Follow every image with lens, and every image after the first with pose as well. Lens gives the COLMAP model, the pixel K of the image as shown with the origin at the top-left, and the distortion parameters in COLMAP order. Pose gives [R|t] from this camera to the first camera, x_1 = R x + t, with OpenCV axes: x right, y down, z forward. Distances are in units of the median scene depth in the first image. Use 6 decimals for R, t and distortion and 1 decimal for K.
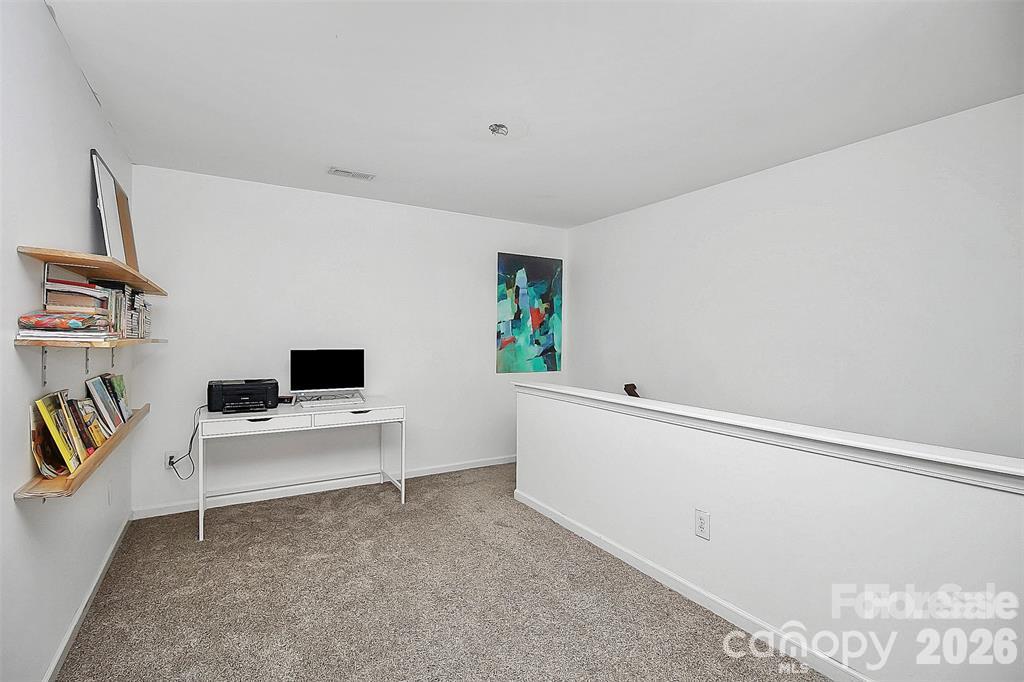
lens RADIAL K [[477.9, 0, 511.7], [0, 477.9, 336.9], [0, 0, 1]] dist [0.000173, 0.000108]
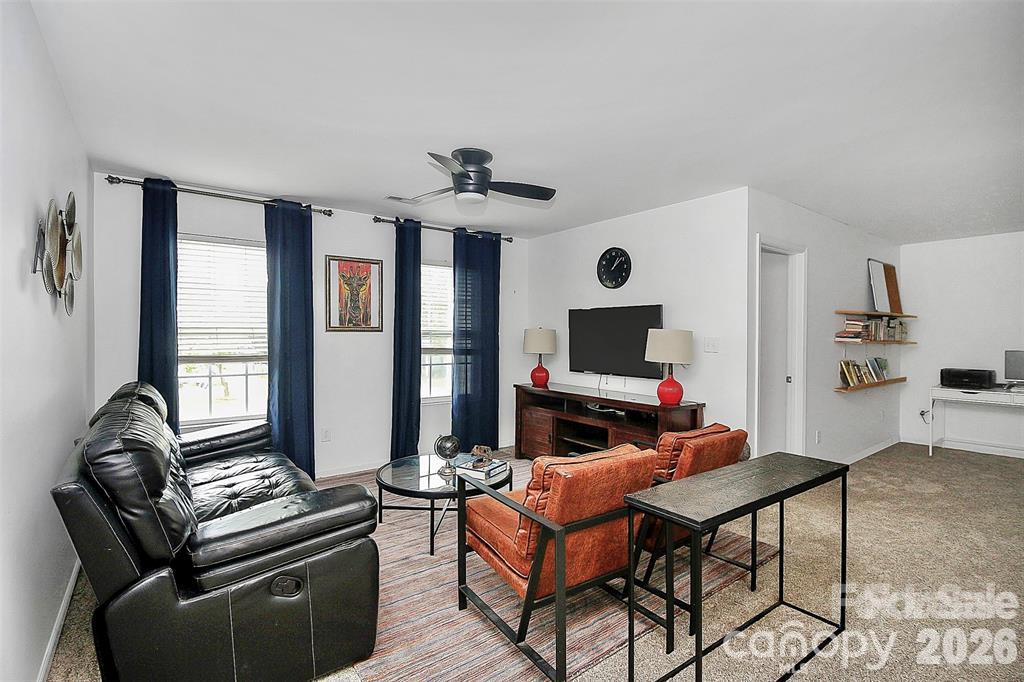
lens RADIAL K [[477.9, 0, 511.7], [0, 477.9, 336.9], [0, 0, 1]] dist [0.000173, 0.000108]
pose [[0.097572, -0.003872, -0.995221, 1.103168], [-0.008674, 0.999951, -0.004740, 0.008291], [0.995191, 0.009095, 0.097534, -0.827505]]
